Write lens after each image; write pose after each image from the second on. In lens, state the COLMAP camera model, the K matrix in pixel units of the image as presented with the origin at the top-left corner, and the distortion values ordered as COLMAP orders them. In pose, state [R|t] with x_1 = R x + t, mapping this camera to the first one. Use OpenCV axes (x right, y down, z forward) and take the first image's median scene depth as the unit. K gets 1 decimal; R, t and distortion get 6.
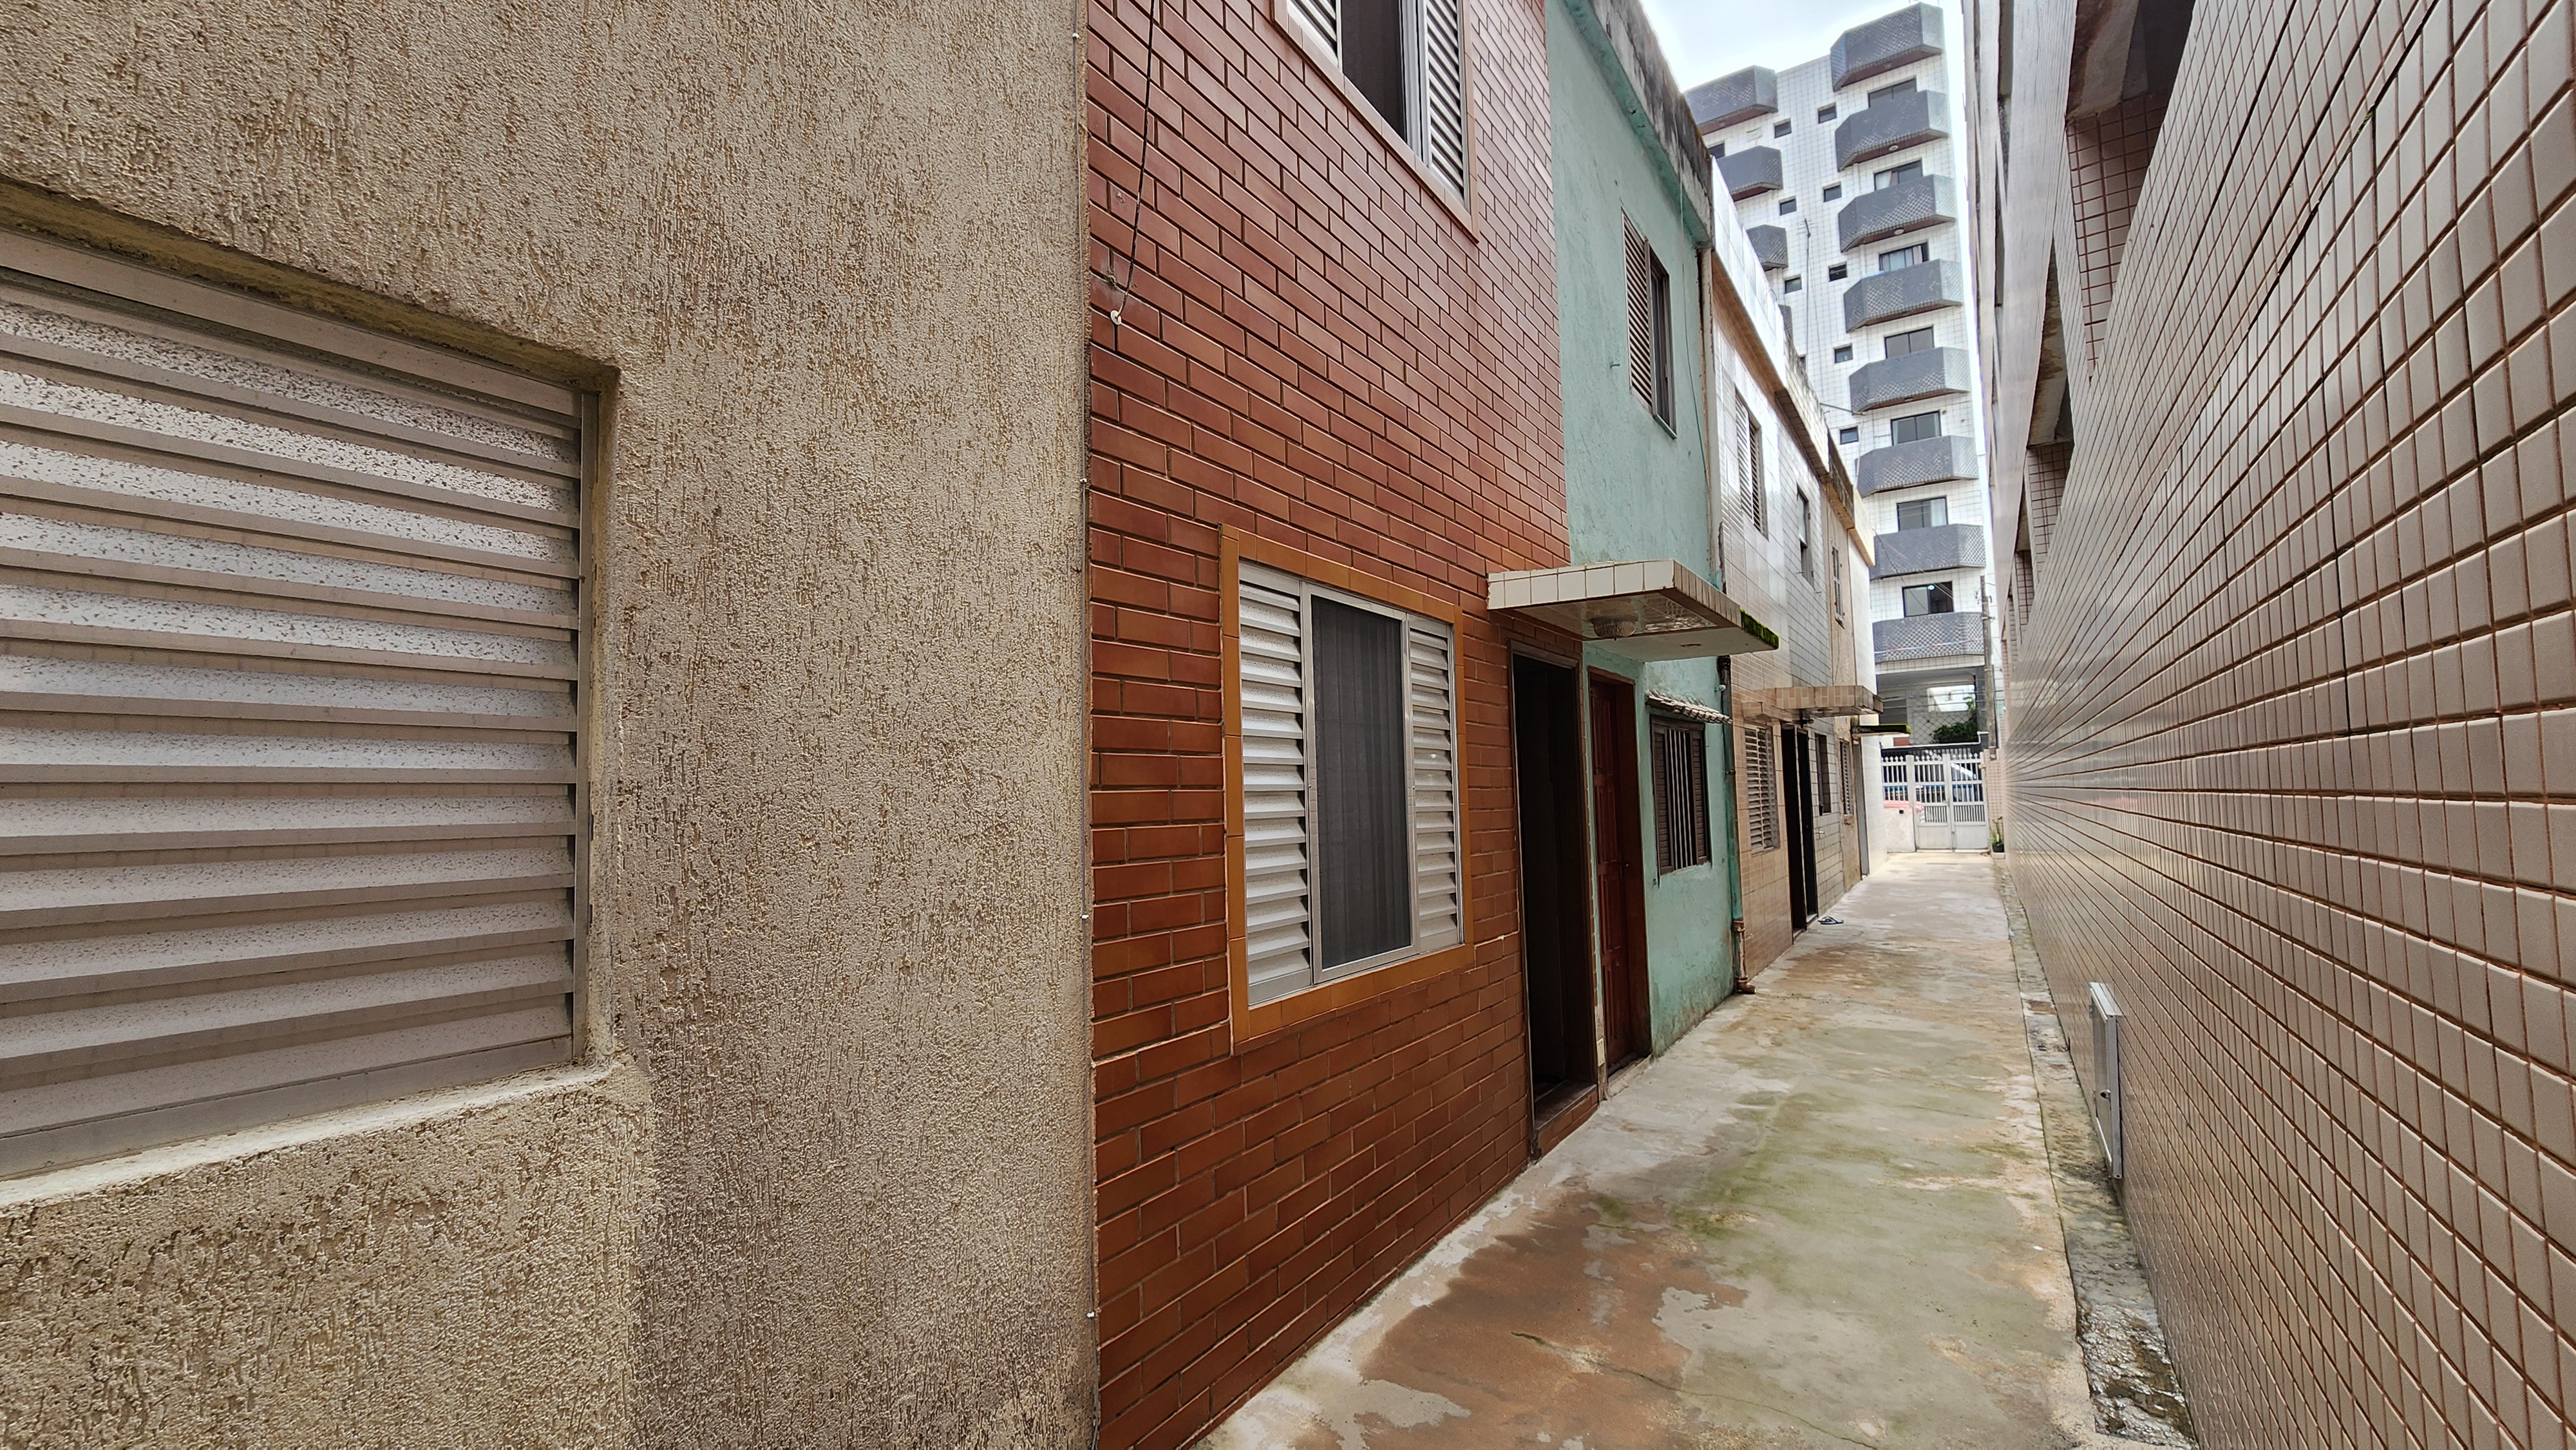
lens RADIAL K [[1056.3, 0, 1291.5], [0, 1056.3, 729.3], [0, 0, 1]] dist [0.002698, -0.000406]
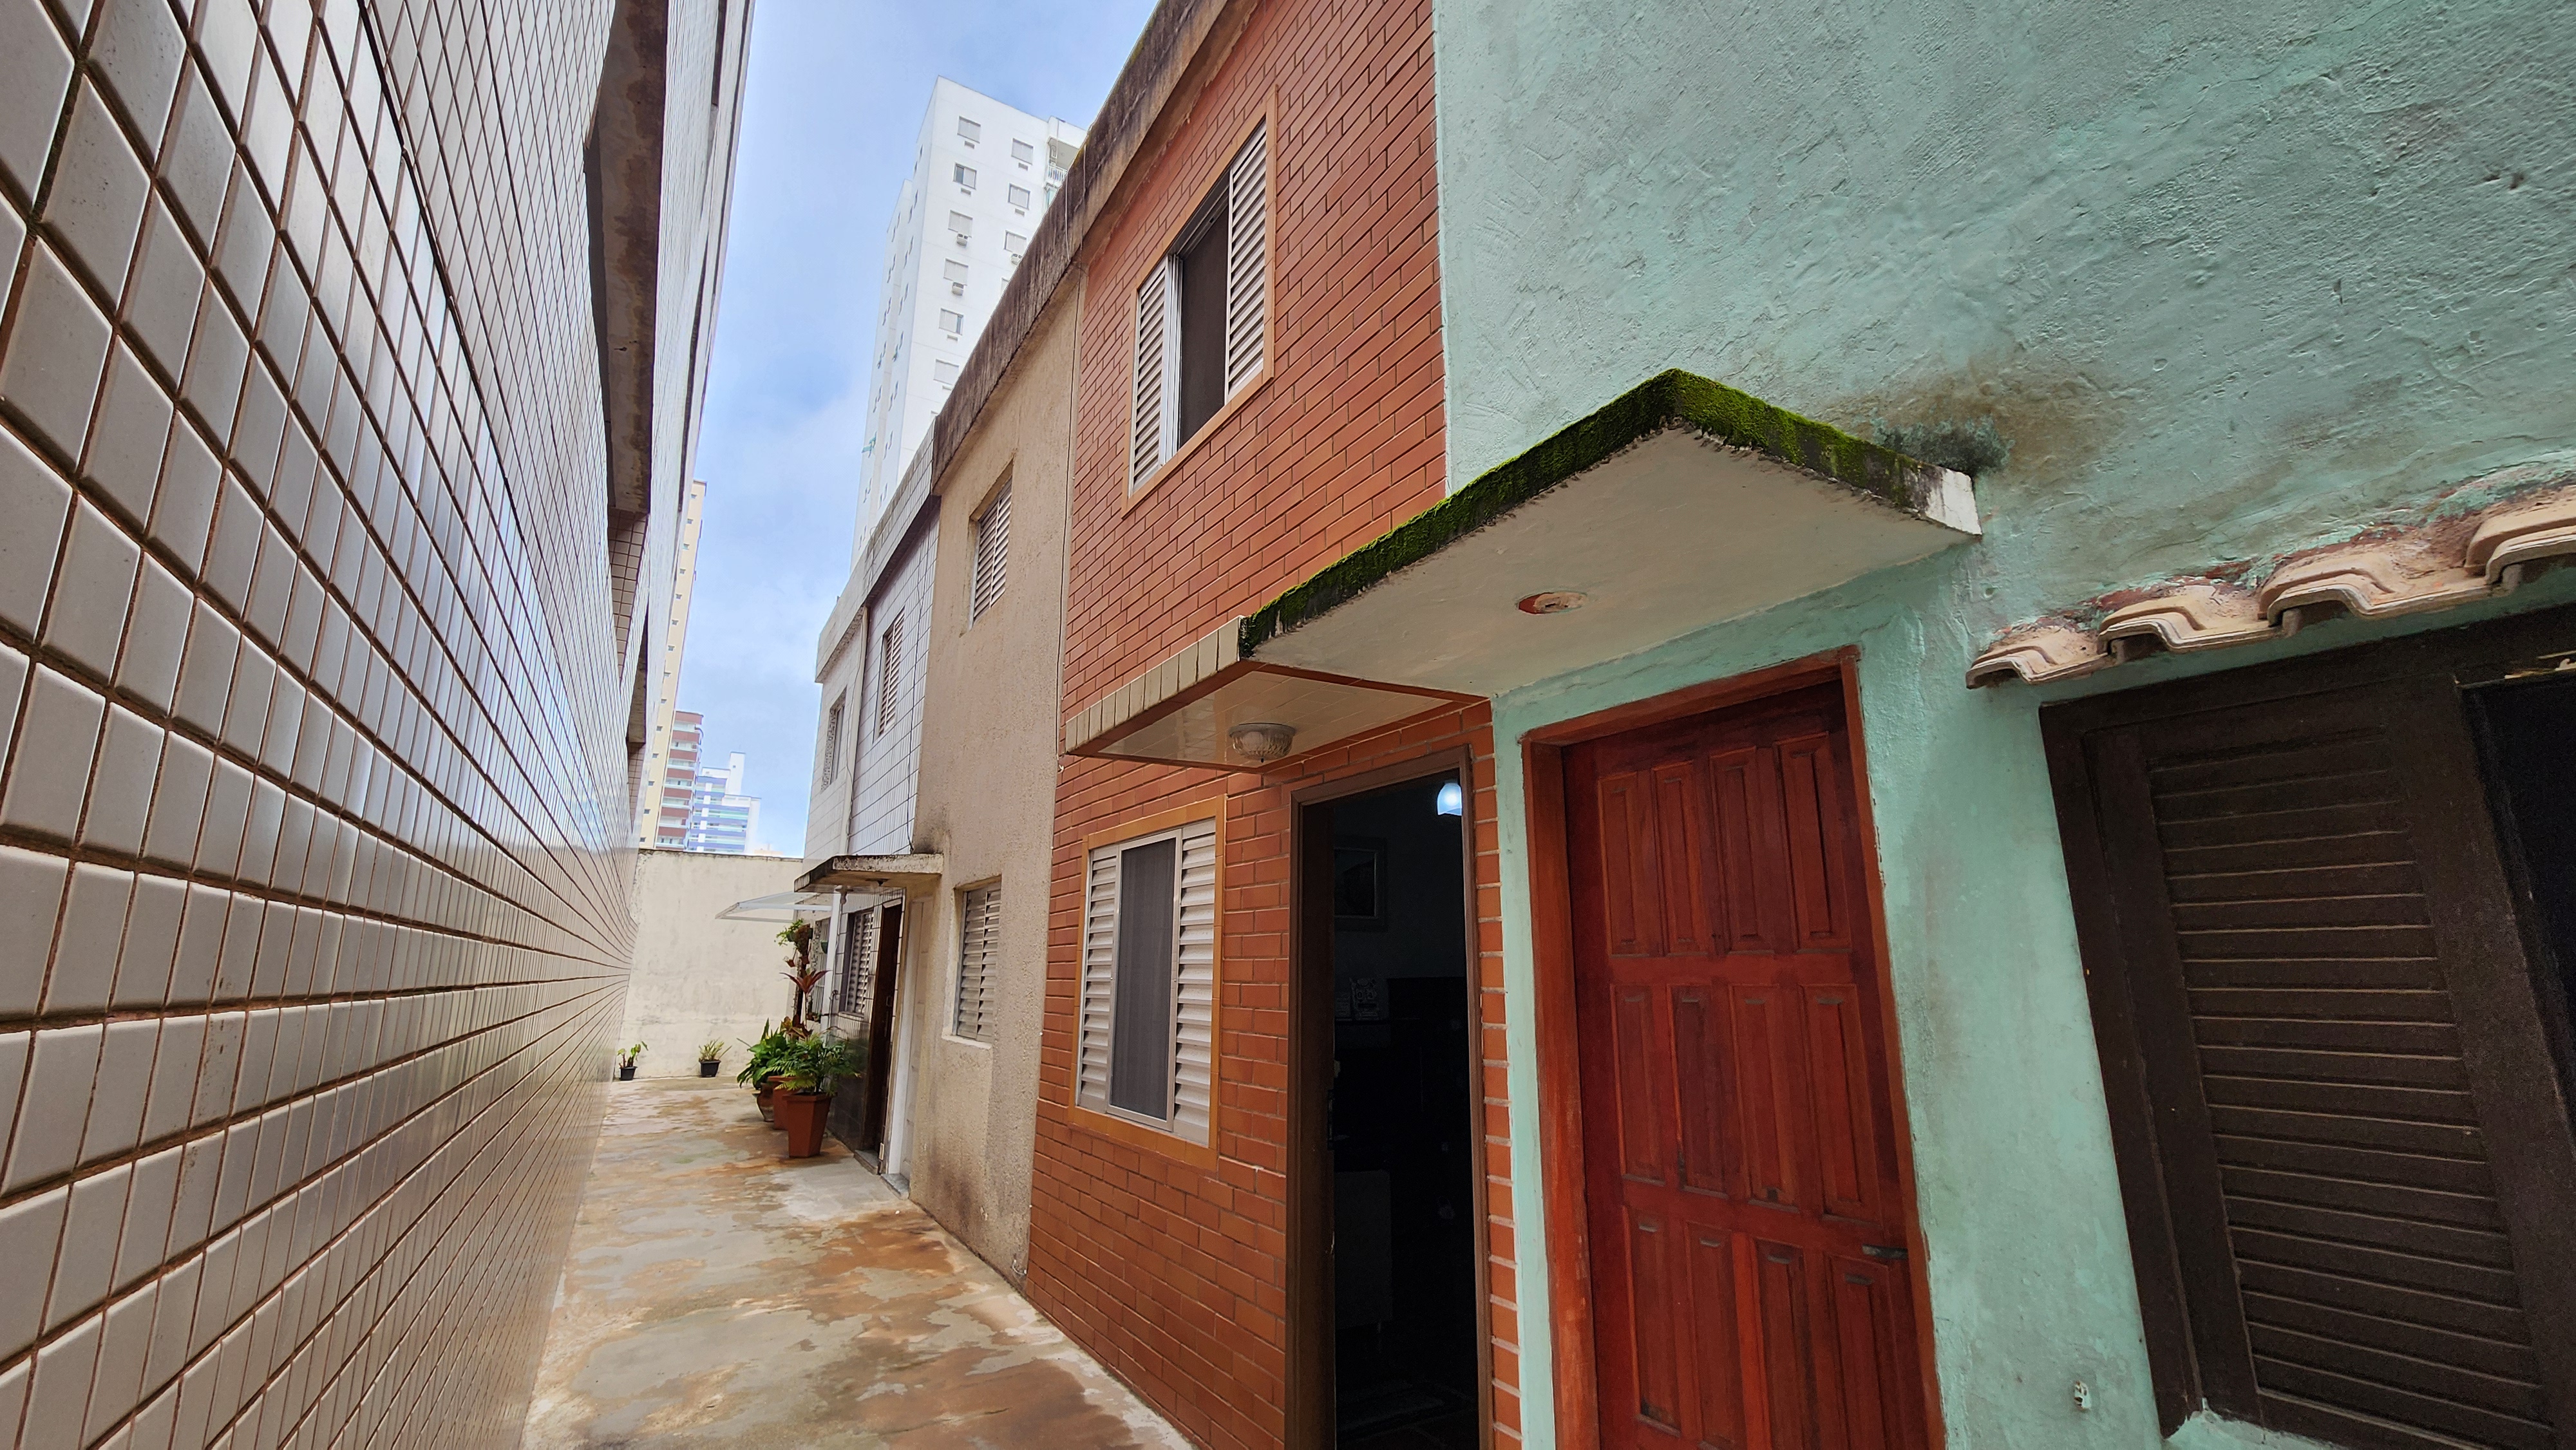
lens RADIAL K [[1056.3, 0, 1291.5], [0, 1056.3, 739.0], [0, 0, 1]] dist [0.002698, -0.000406]
pose [[-0.422874, -0.166138, -0.890829, 1.291293], [0.066987, 0.974630, -0.213565, 0.060882], [0.903709, -0.149985, -0.401017, 1.853277]]
